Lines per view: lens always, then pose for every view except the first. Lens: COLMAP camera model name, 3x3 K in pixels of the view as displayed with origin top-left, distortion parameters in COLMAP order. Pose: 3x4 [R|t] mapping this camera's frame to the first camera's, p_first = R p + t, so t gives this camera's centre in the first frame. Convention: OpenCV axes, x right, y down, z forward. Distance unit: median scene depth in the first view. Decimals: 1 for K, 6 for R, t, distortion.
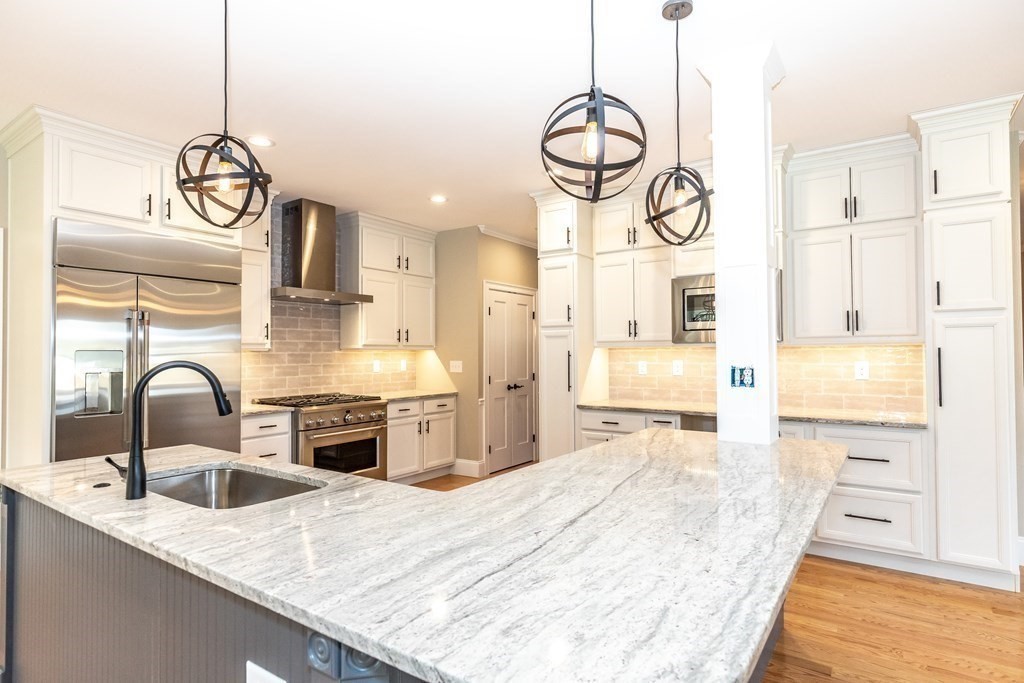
lens RADIAL K [[540.1, 0, 513.7], [0, 540.1, 344.4], [0, 0, 1]] dist [-0.004404, 0.000359]
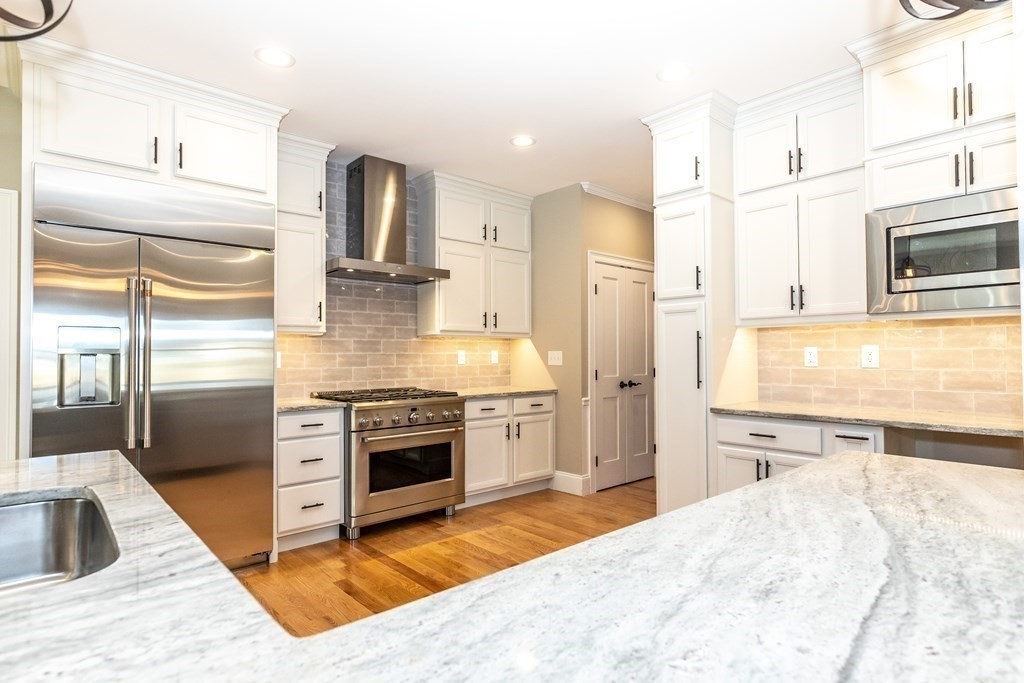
lens RADIAL K [[537.9, 0, 514.1], [0, 537.9, 345.8], [0, 0, 1]] dist [-0.001472, -0.000011]
pose [[0.971890, -0.003468, -0.235410, 0.032508], [0.003380, 0.999994, -0.000781, 0.029998], [0.235411, -0.000037, 0.971896, 0.250946]]
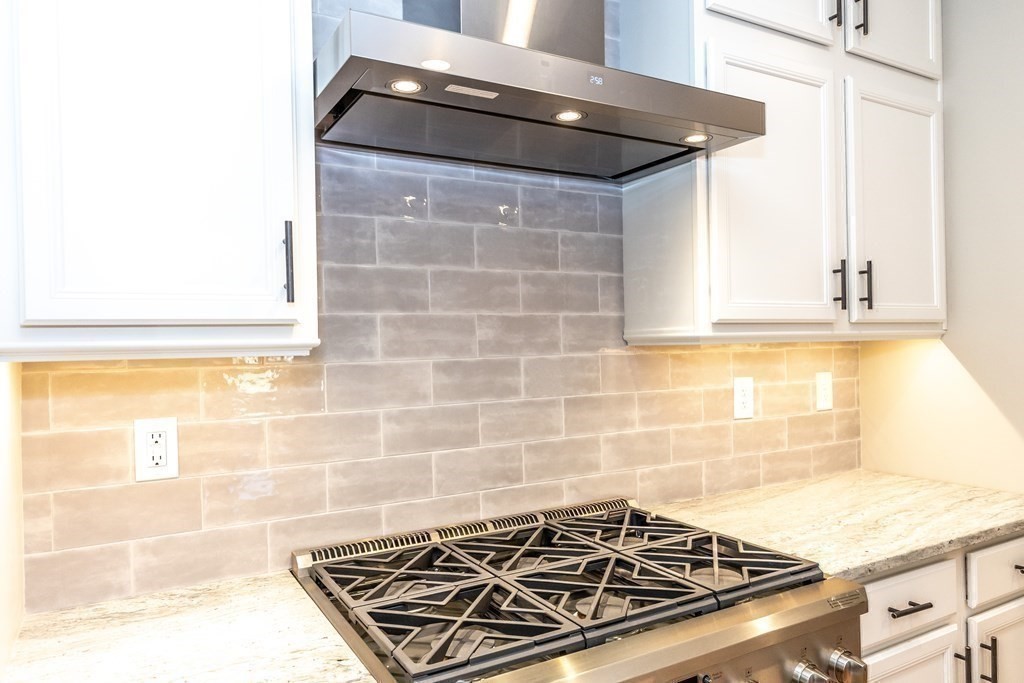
lens RADIAL K [[686.8, 0, 512.0], [0, 686.8, 341.5], [0, 0, 1]] dist [-0.001777, -0.000879]
pose [[0.902063, -0.013247, -0.431400, -0.264175], [0.020766, 0.999703, 0.012725, 0.004054], [0.431104, -0.020437, 0.902071, 0.783261]]
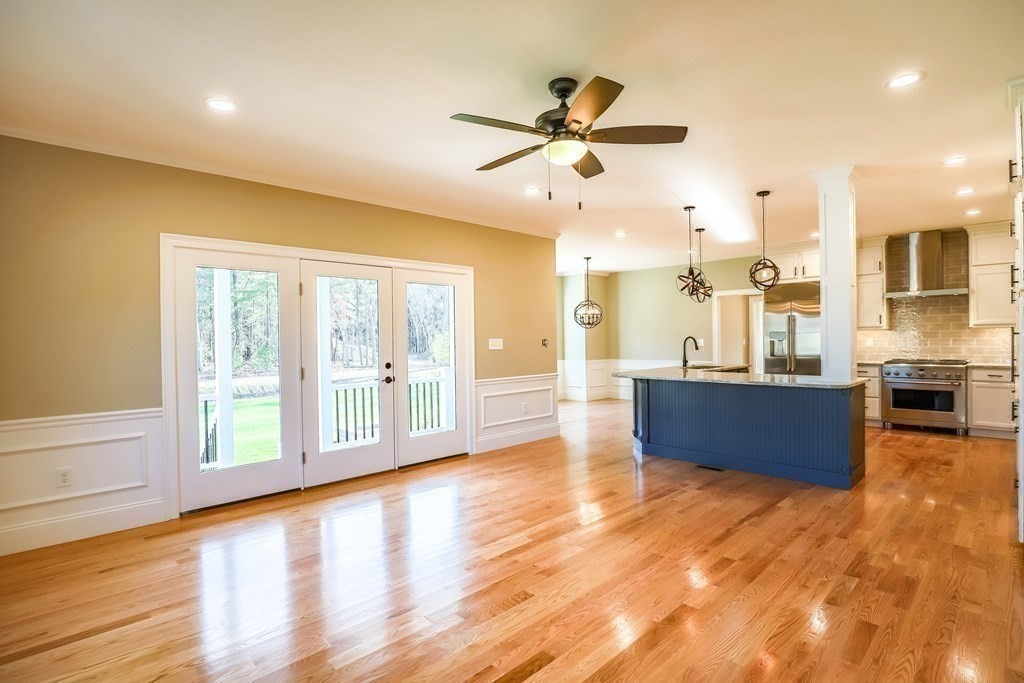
lens RADIAL K [[486.6, 0, 512.0], [0, 486.6, 341.5], [0, 0, 1]] dist [-0.028742, -0.000140]
pose [[-0.212395, 0.017361, -0.977030, 1.291724], [0.030210, 0.999481, 0.011193, -0.005927], [0.976717, -0.027139, -0.212809, 0.154628]]
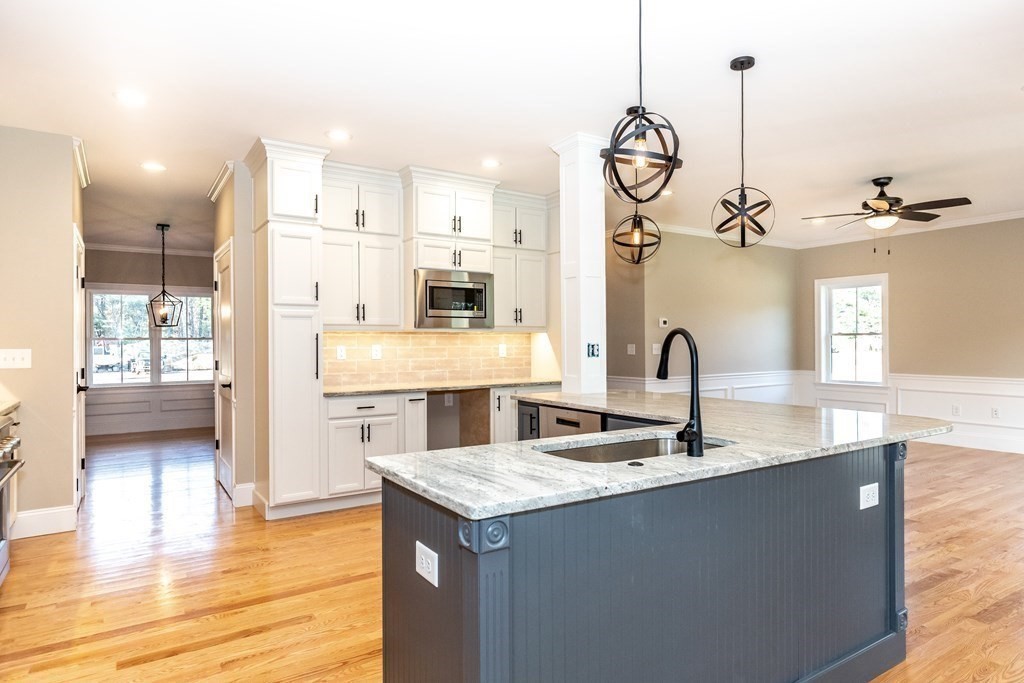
lens RADIAL K [[605.5, 0, 512.0], [0, 605.5, 341.5], [0, 0, 1]] dist [0.000838, 0.000088]
pose [[0.381827, 0.006746, 0.924209, -0.678753], [-0.011982, 0.999925, -0.002349, 0.023132], [-0.924156, -0.010177, 0.381879, 0.309150]]
